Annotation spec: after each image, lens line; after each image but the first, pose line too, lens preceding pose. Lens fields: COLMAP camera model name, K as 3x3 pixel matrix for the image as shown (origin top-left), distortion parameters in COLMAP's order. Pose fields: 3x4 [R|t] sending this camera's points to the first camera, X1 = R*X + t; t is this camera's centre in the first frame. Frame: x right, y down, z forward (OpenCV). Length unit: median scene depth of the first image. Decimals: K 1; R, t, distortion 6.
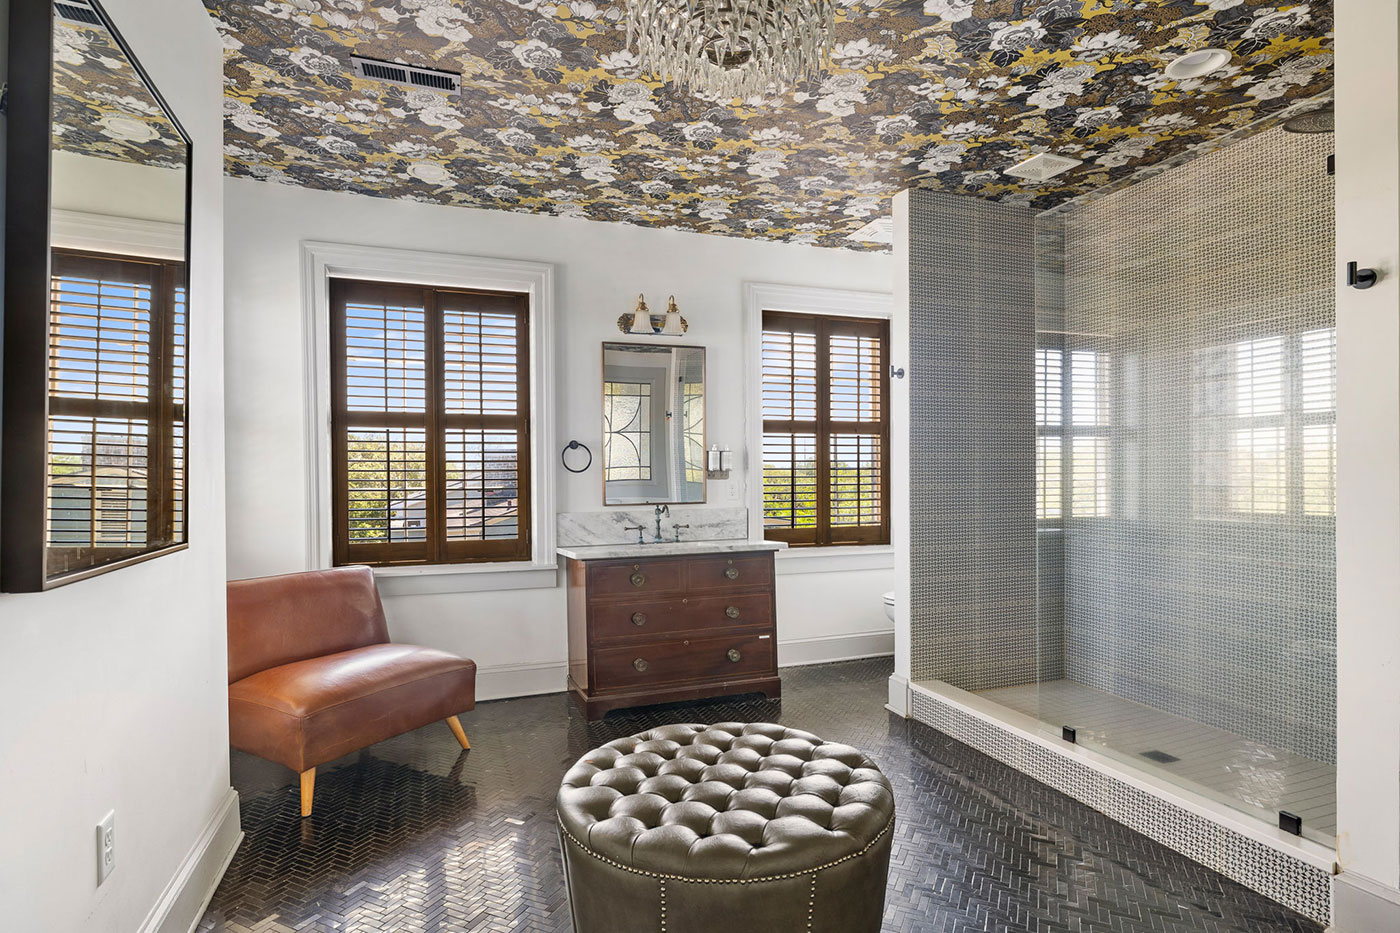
lens RADIAL K [[717.4, 0, 698.2], [0, 717.4, 462.7], [0, 0, 1]] dist [-0.000351, 0.002155]
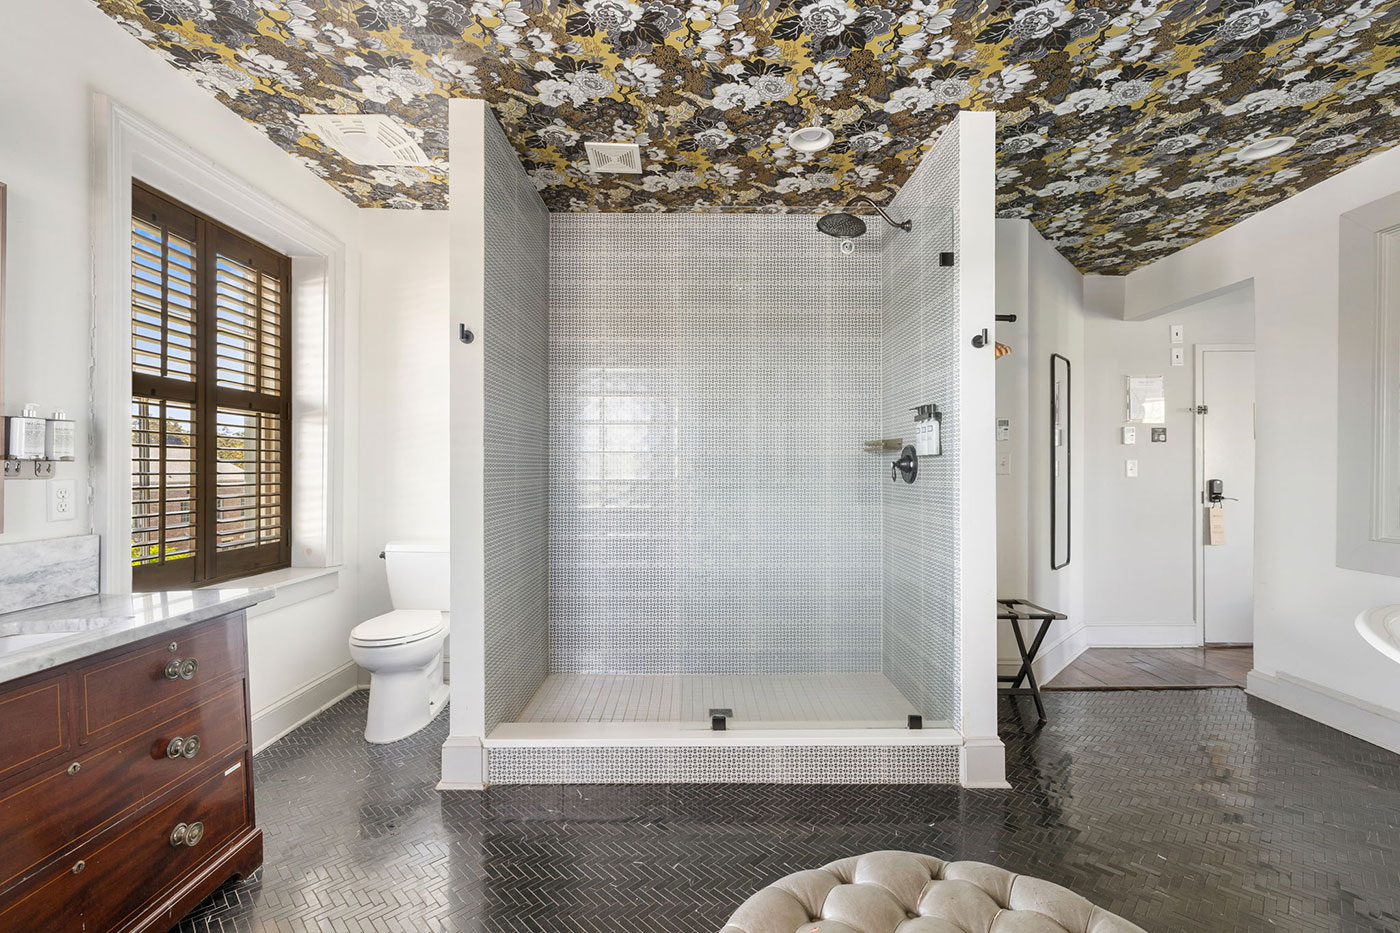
lens RADIAL K [[609.3, 0, 655.6], [0, 609.3, 454.3], [0, 0, 1]] dist [-0.000248, 0.000569]
pose [[0.343984, 0.028295, 0.938549, -0.188660], [-0.012130, 0.999596, -0.025689, 0.011783], [-0.938897, -0.002548, 0.344188, 0.442356]]
